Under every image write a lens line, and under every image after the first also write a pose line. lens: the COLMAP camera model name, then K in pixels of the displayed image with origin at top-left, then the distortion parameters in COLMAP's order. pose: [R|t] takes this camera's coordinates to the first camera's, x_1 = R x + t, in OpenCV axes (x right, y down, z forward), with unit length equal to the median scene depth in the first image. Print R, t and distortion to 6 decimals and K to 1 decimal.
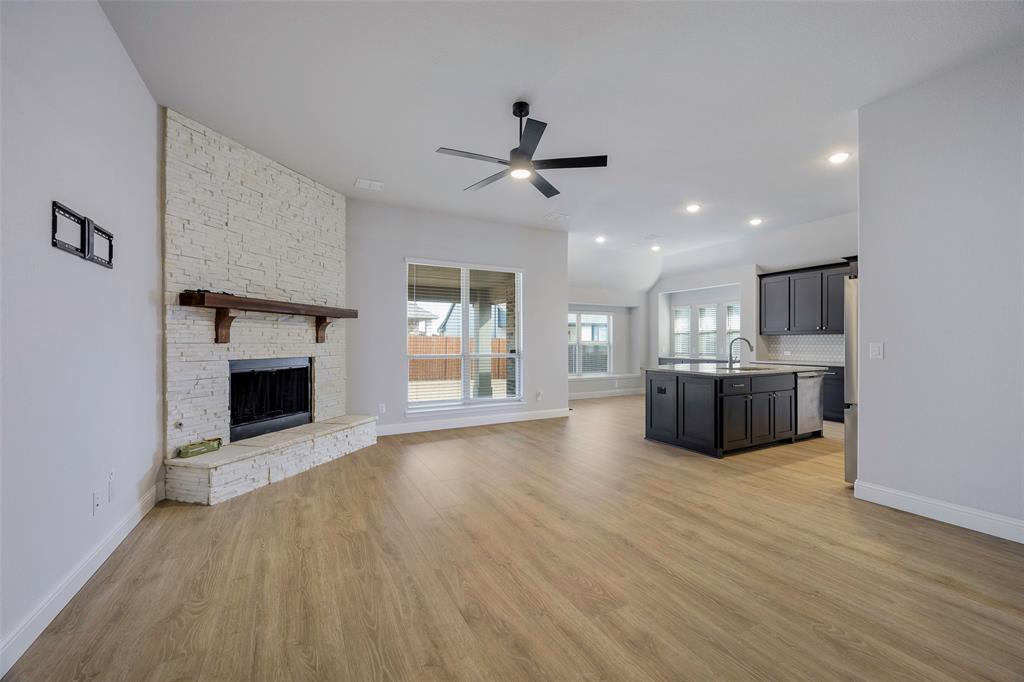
lens RADIAL K [[410.4, 0, 512.0], [0, 410.4, 341.0], [0, 0, 1]] dist [0.001401, 0.000139]
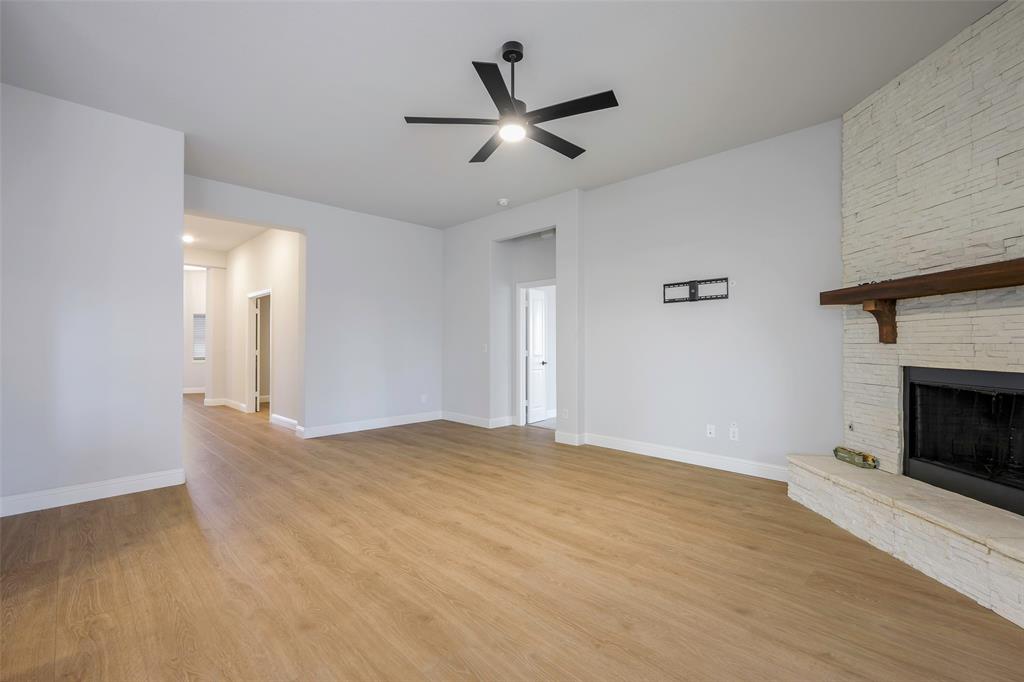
lens RADIAL K [[450.9, 0, 512.0], [0, 450.9, 341.0], [0, 0, 1]] dist [-0.001095, -0.000495]
pose [[-0.957068, -0.001210, -0.289862, 0.273980], [0.002161, 0.999934, -0.011310, 0.009833], [0.289856, -0.011451, -0.957002, 1.812967]]
